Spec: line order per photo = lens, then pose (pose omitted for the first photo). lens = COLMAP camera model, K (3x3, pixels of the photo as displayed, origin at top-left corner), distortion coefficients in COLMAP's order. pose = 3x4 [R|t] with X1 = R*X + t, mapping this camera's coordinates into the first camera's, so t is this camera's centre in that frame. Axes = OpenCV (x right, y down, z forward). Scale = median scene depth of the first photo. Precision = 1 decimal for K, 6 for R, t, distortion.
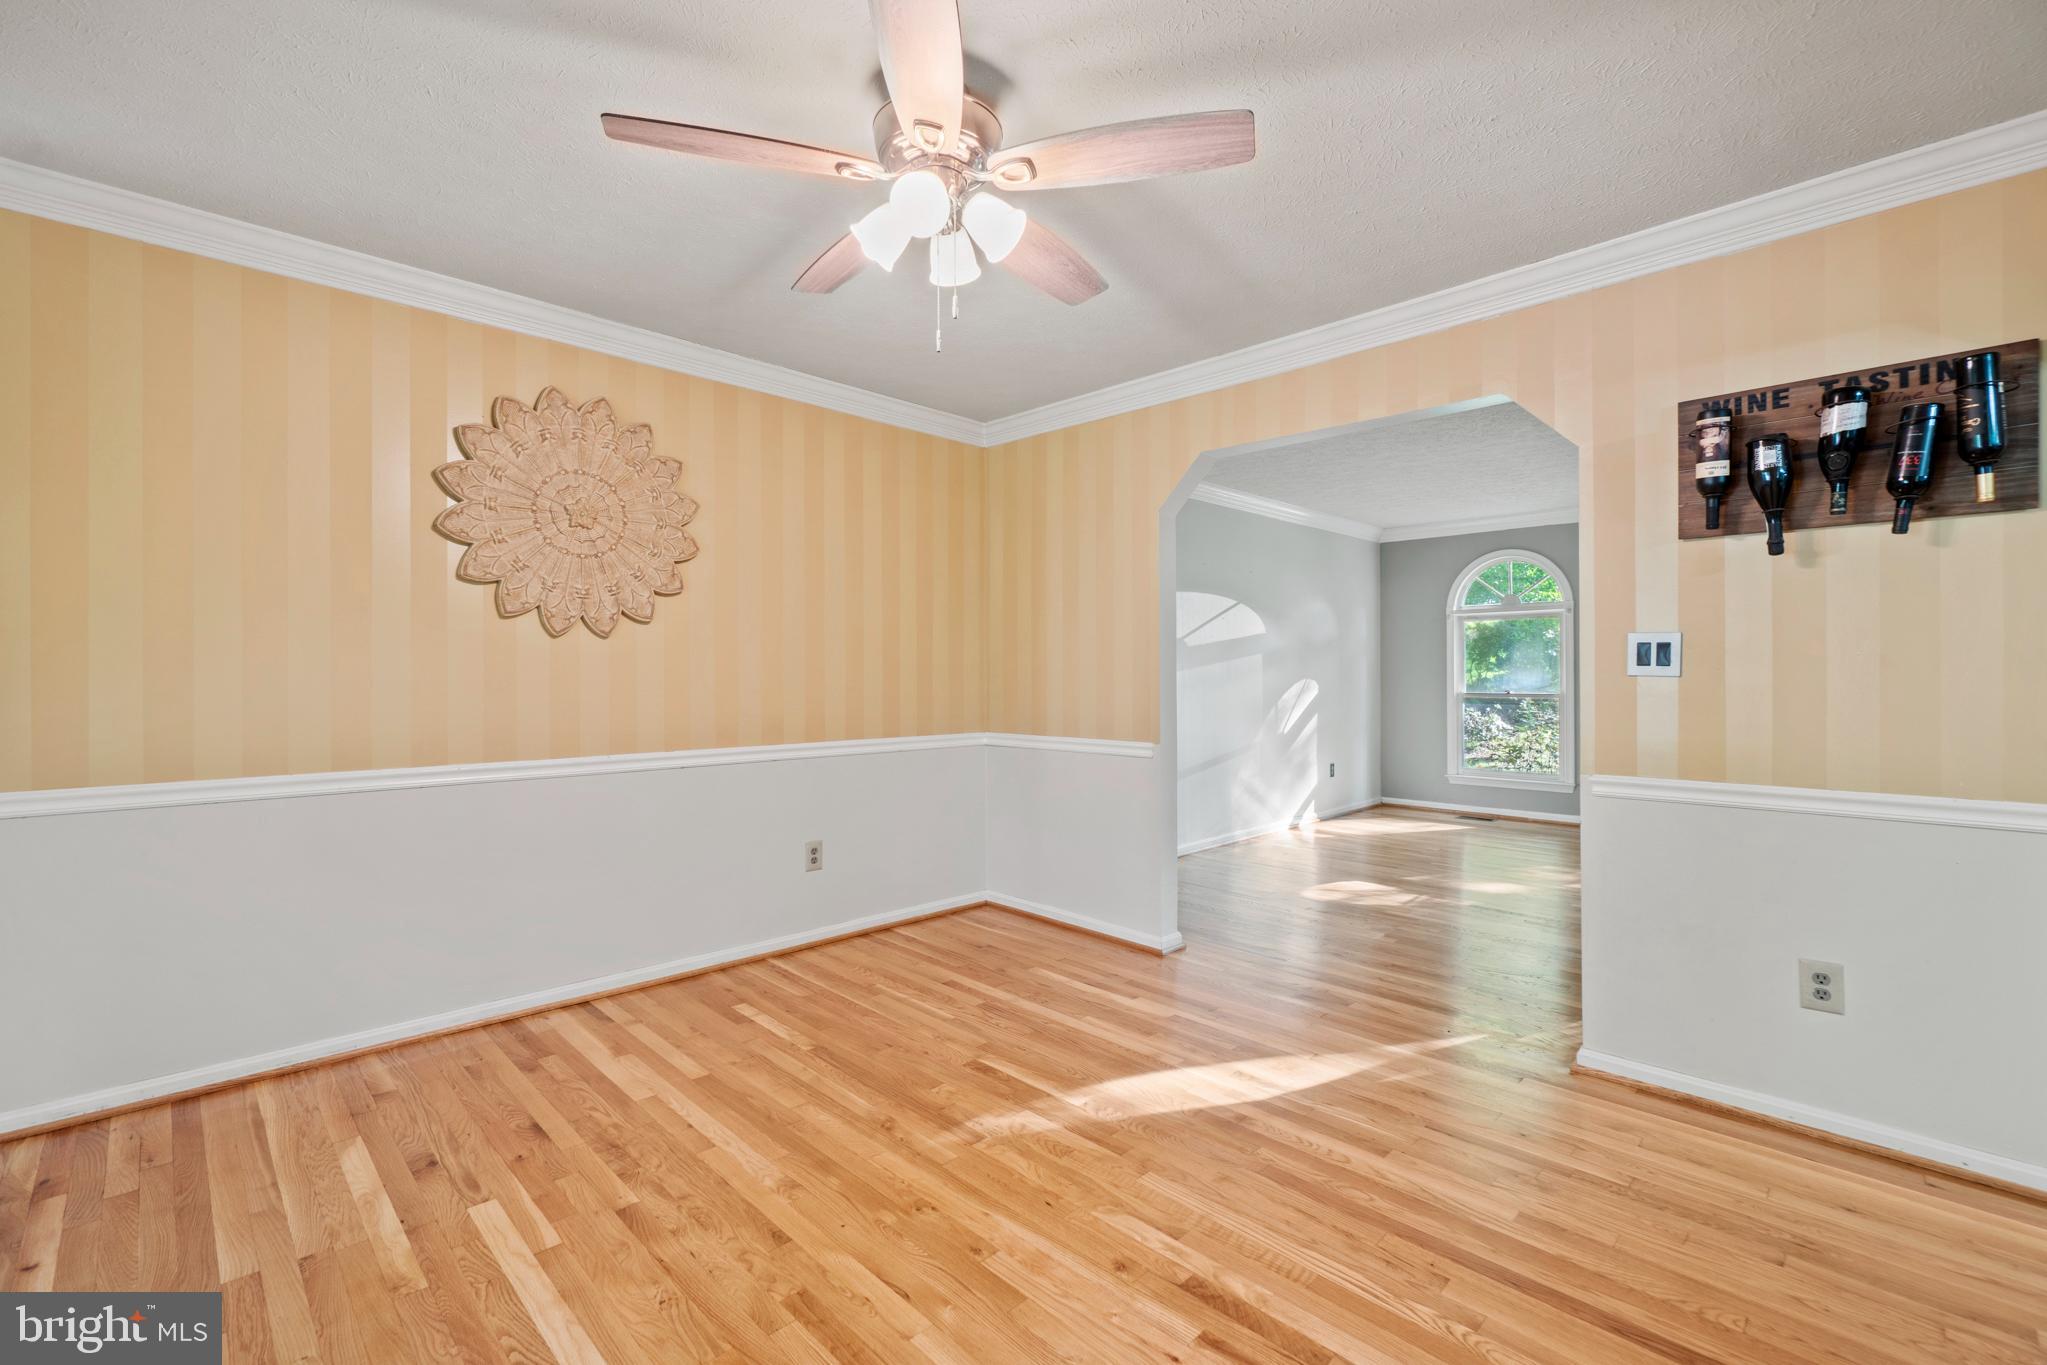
lens RADIAL K [[887.1, 0, 1013.3], [0, 887.1, 679.1], [0, 0, 1]] dist [-0.007350, 0.001502]
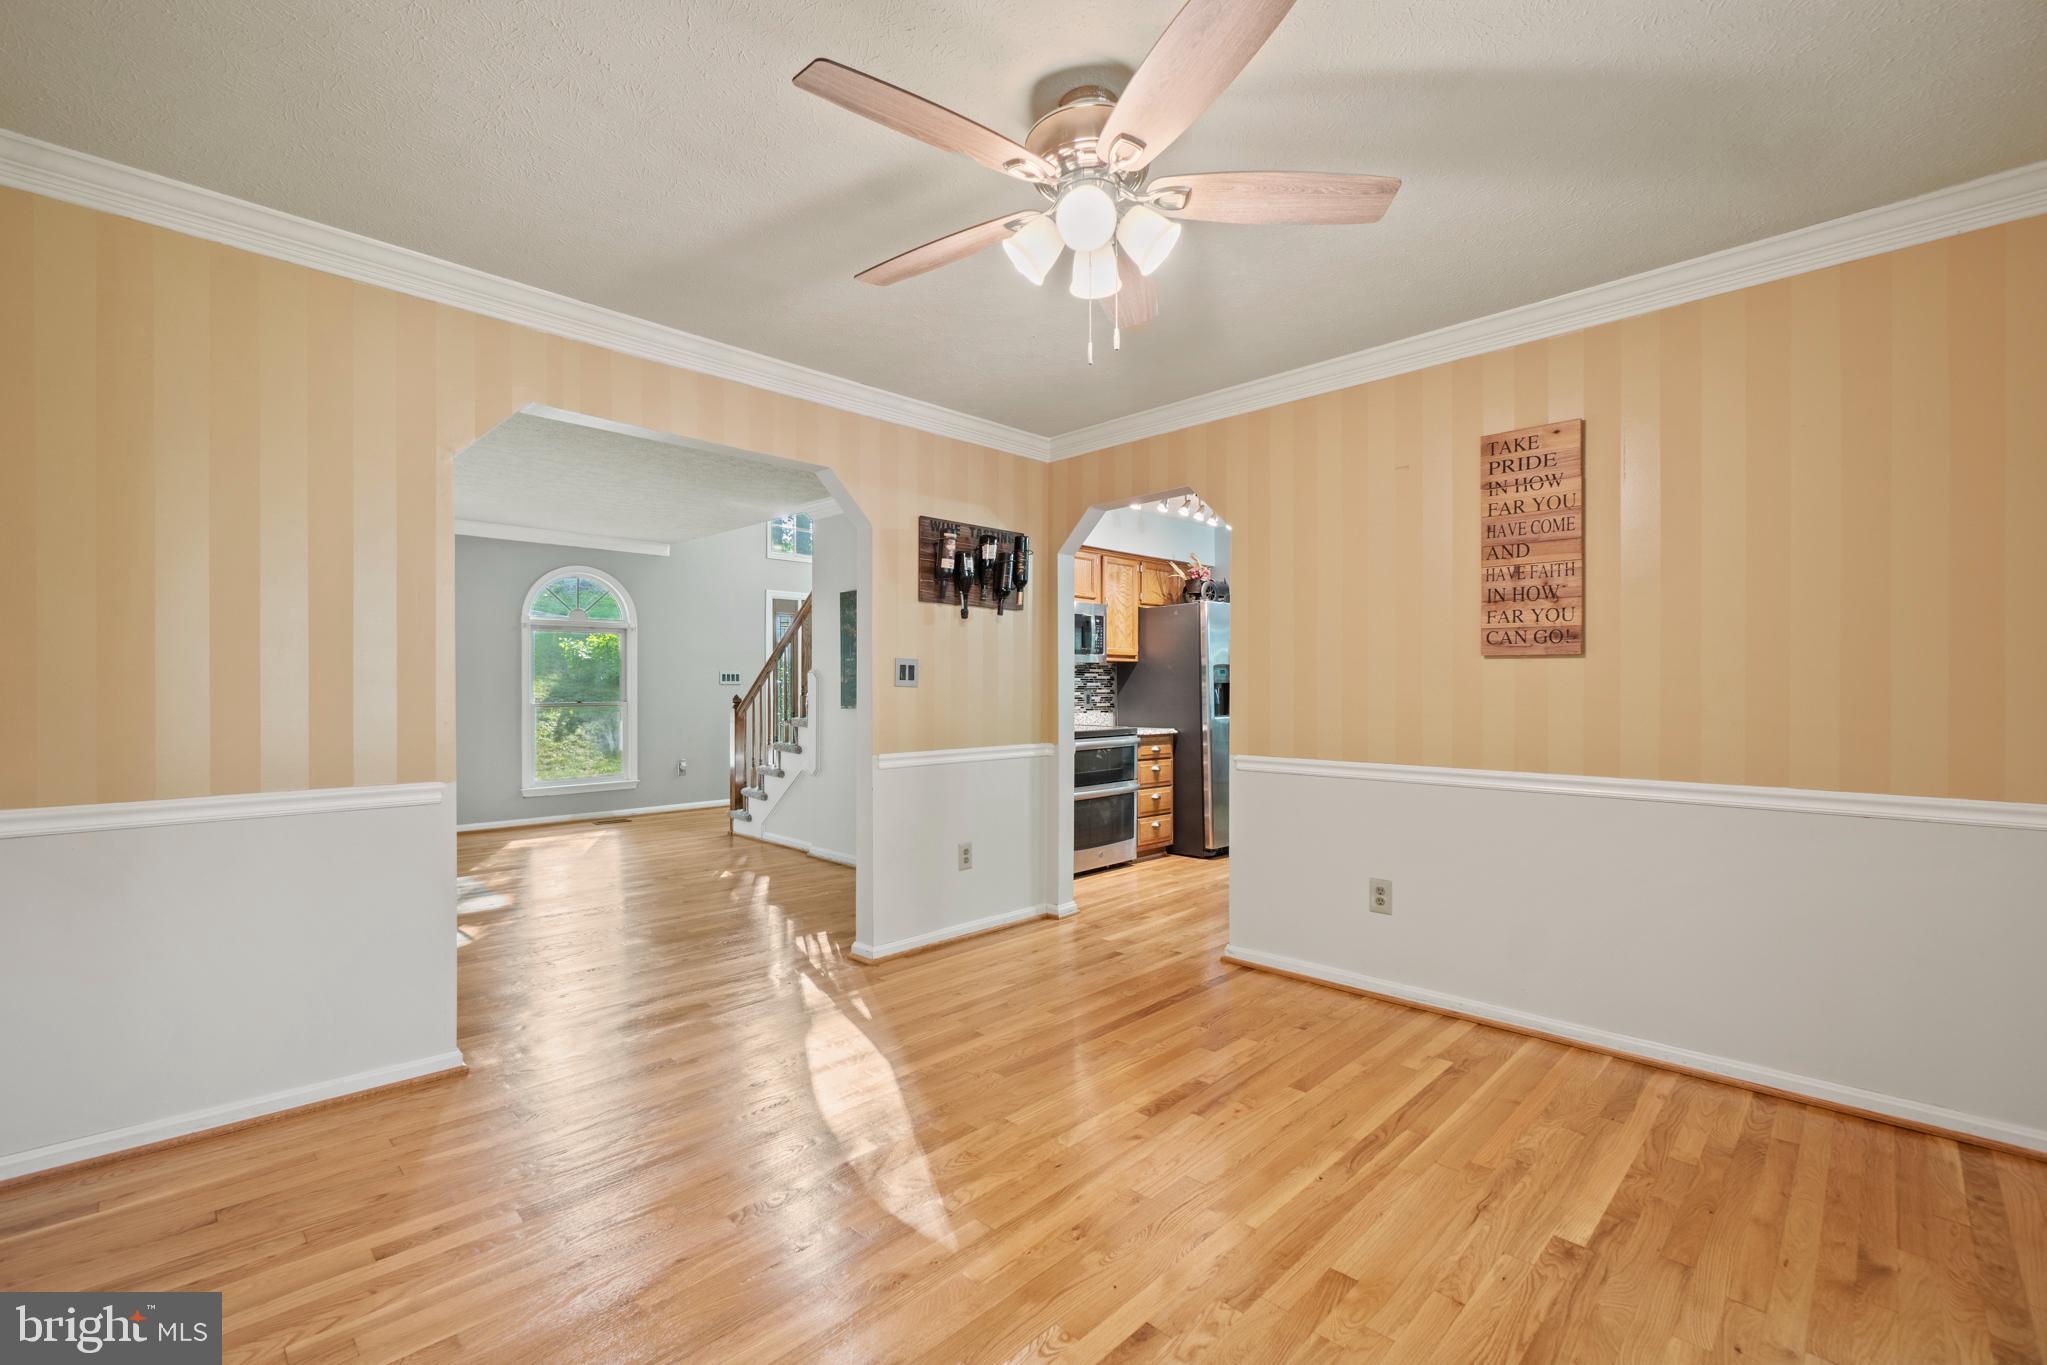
lens RADIAL K [[887.1, 0, 1010.8], [0, 887.1, 684.5], [0, 0, 1]] dist [-0.007350, 0.001502]
pose [[-0.014676, 0.001141, 0.999892, -0.766463], [0.000140, 0.999999, -0.001139, -0.005243], [-0.999892, 0.000123, -0.014676, 0.771849]]
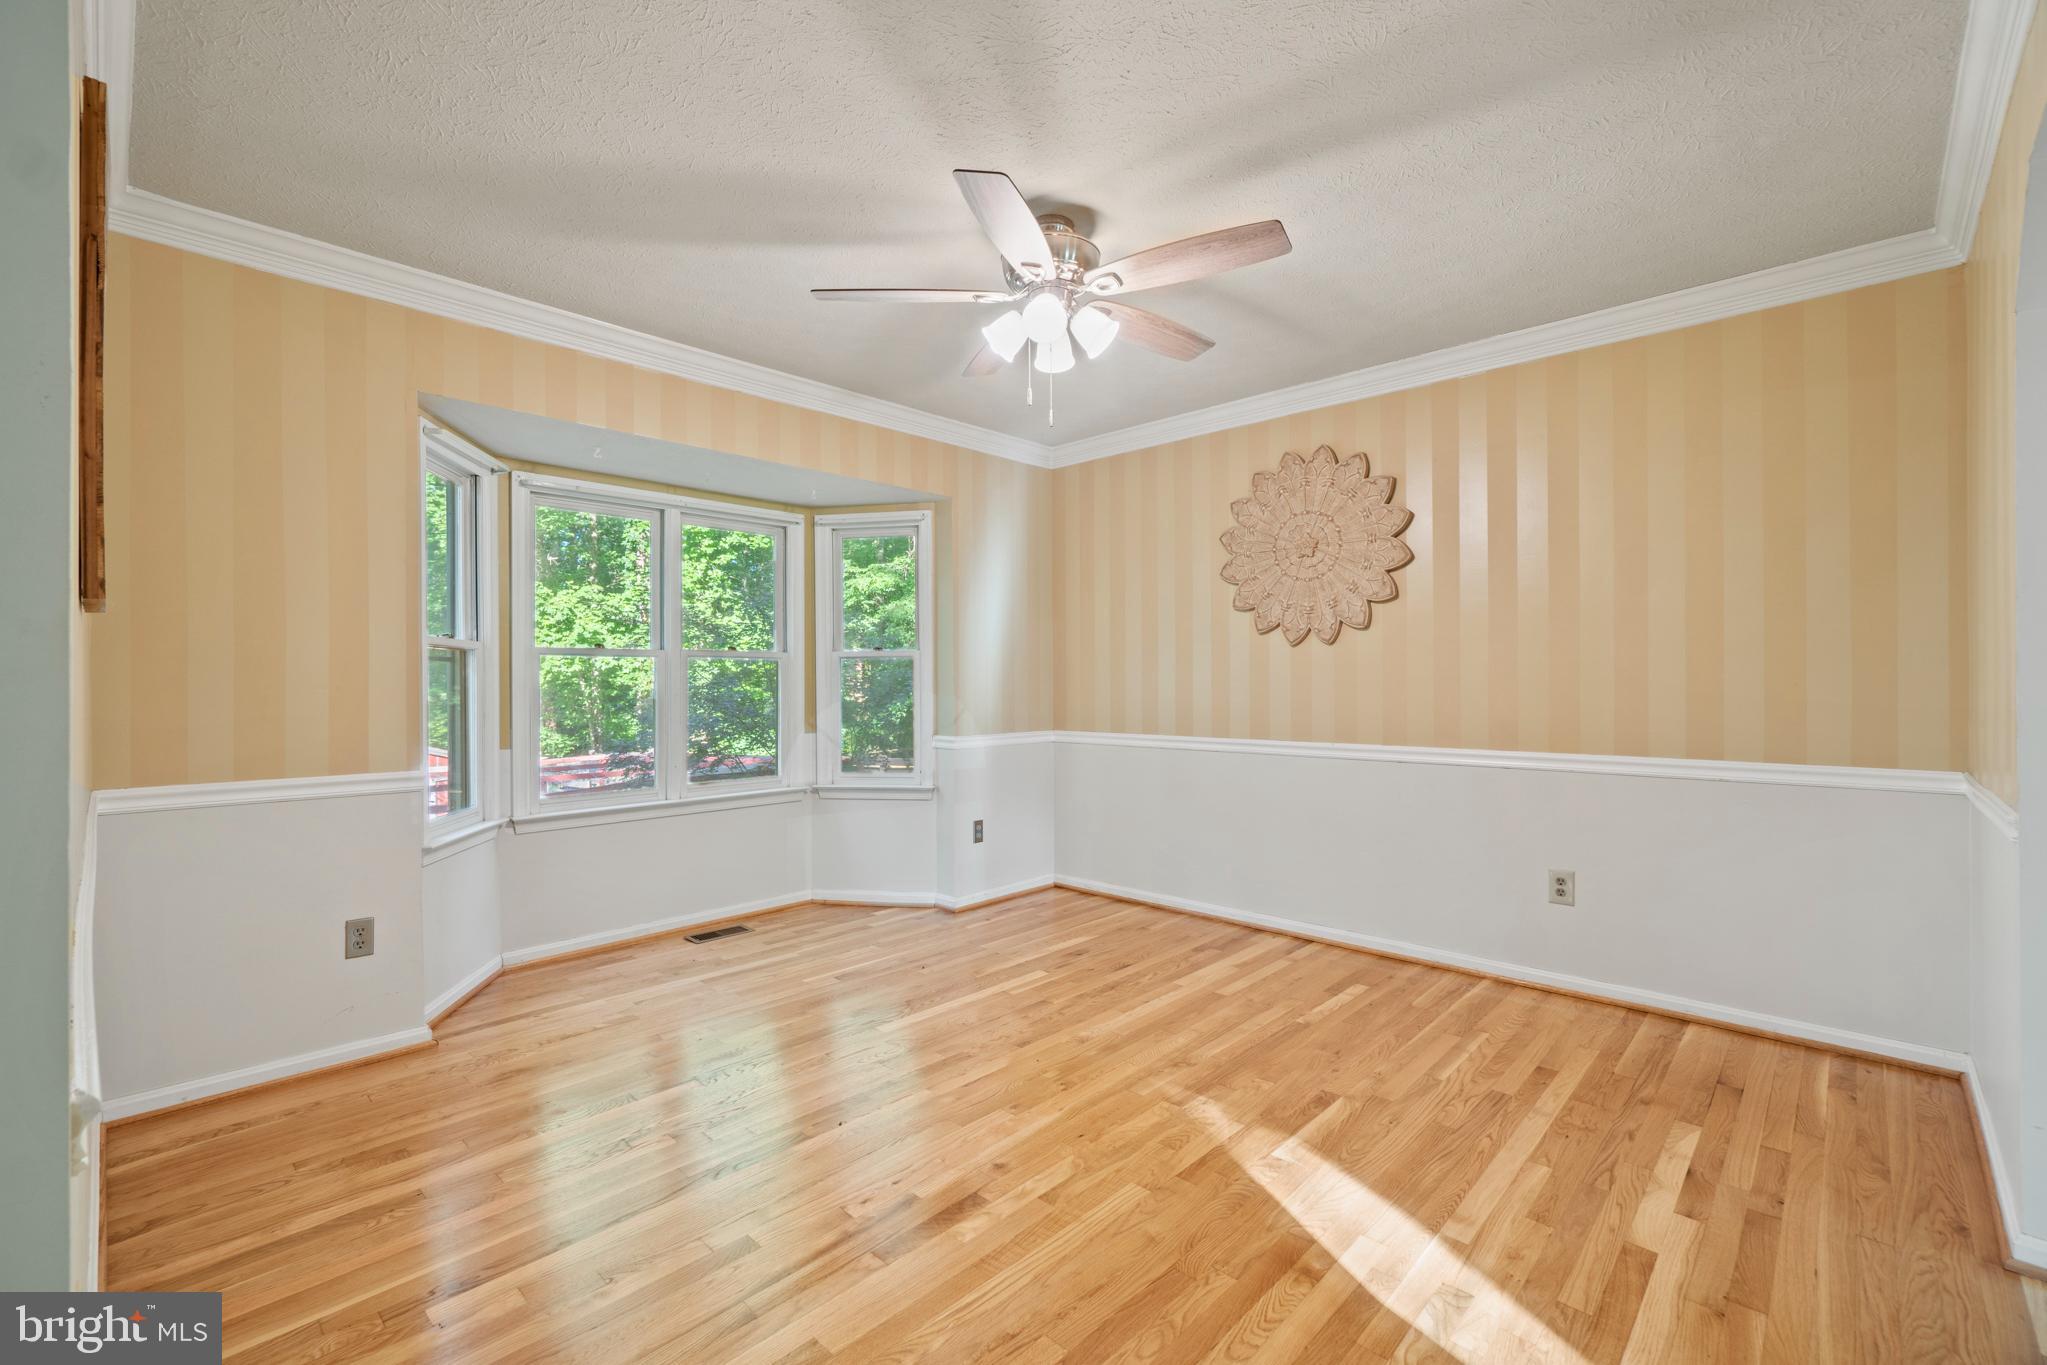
lens RADIAL K [[887.1, 0, 1016.0], [0, 887.1, 678.6], [0, 0, 1]] dist [-0.007350, 0.001502]
pose [[0.031045, -0.004502, -0.999508, 0.844863], [-0.004791, 0.999978, -0.004653, 0.008775], [0.999507, 0.004933, 0.031023, 0.631700]]
